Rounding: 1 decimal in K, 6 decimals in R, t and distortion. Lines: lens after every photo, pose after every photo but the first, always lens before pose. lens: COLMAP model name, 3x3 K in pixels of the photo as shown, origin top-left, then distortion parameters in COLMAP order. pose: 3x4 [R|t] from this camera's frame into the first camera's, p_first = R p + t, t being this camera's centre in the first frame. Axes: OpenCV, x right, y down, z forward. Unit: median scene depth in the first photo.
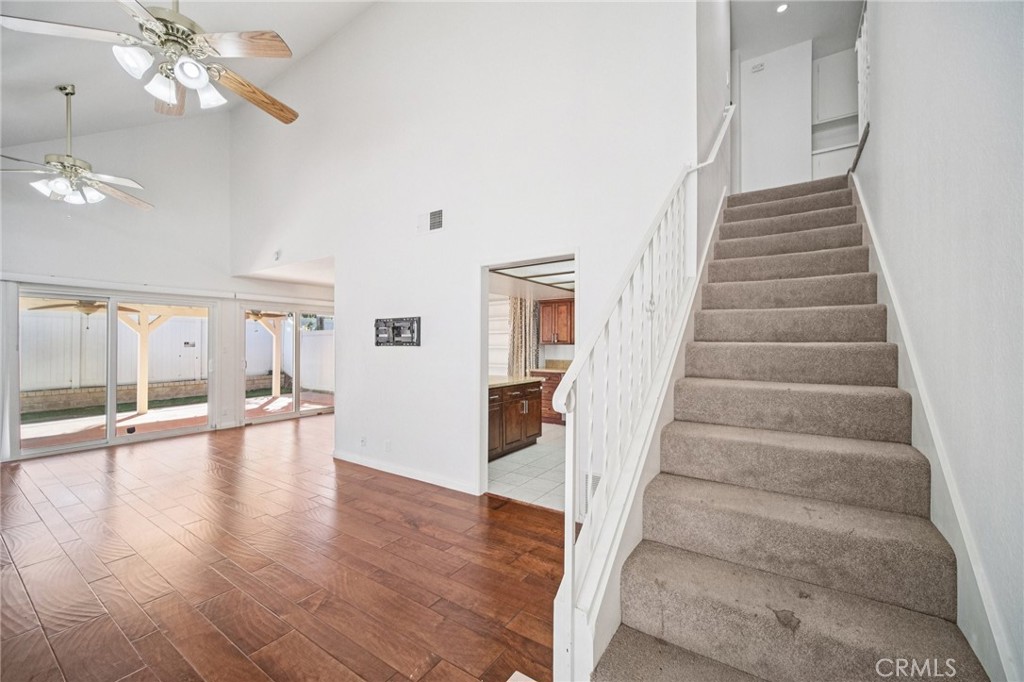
lens RADIAL K [[408.7, 0, 510.6], [0, 408.7, 338.5], [0, 0, 1]] dist [-0.000513, -0.000145]
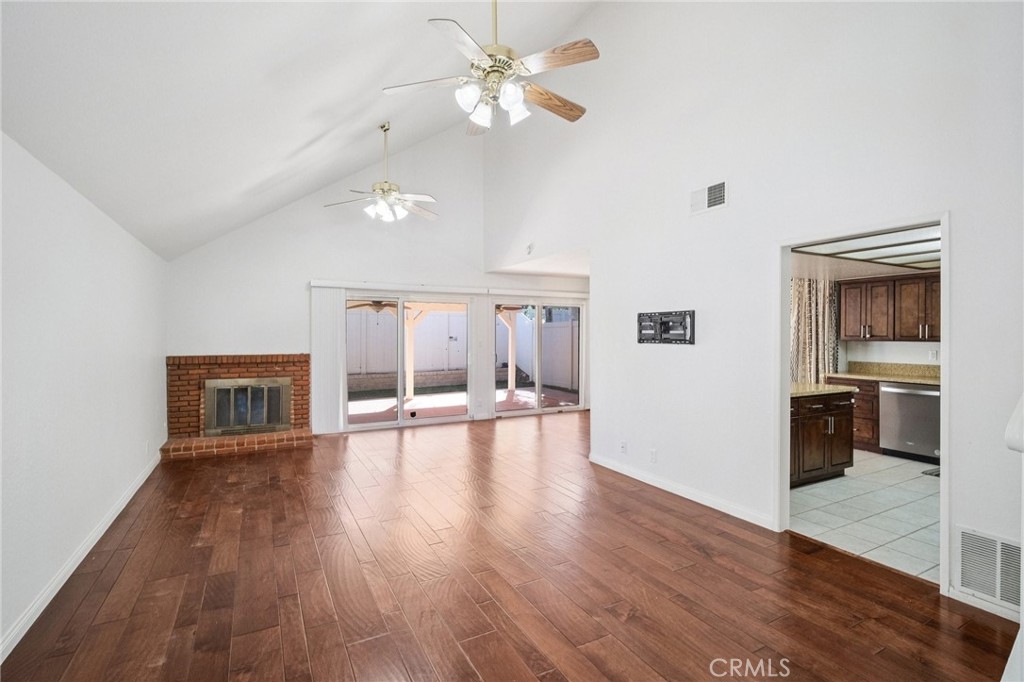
lens RADIAL K [[481.6, 0, 512.8], [0, 481.6, 330.7], [0, 0, 1]] dist [-0.003891, -0.001406]
pose [[0.887345, -0.001155, -0.461105, -0.090280], [0.003679, 0.999983, 0.004575, -0.015637], [0.461092, -0.005757, 0.887334, -0.067002]]
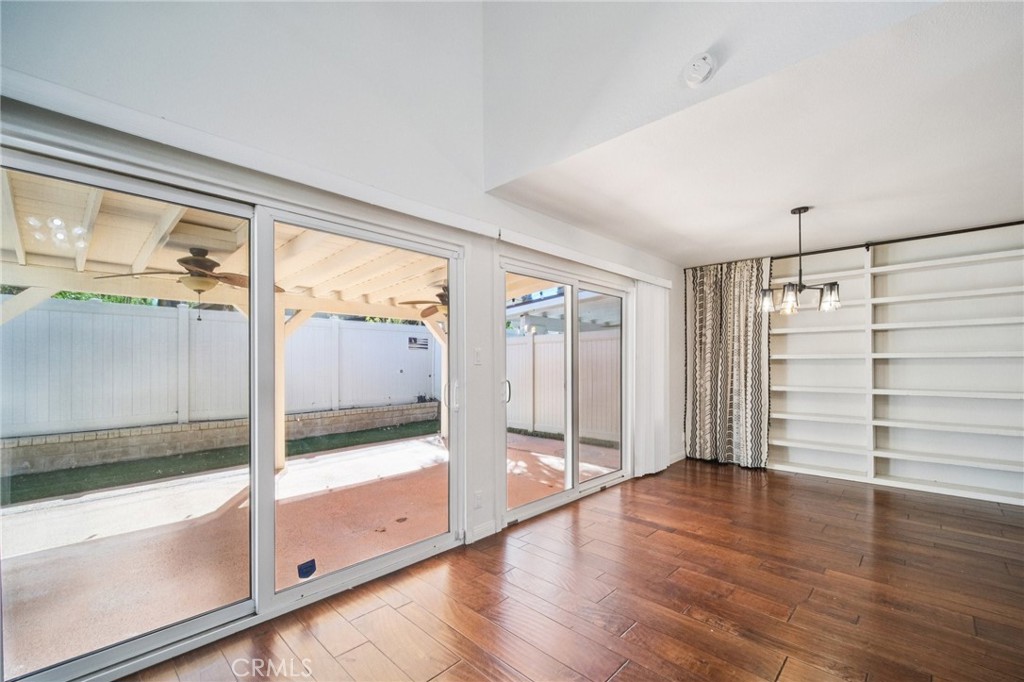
lens RADIAL K [[421.5, 0, 515.0], [0, 421.5, 358.4], [0, 0, 1]] dist [-0.000725, -0.000231]
pose [[0.987850, -0.006004, -0.155294, -0.862292], [0.005443, 0.999977, -0.004033, 0.044553], [0.155315, 0.003139, 0.987860, 0.824129]]
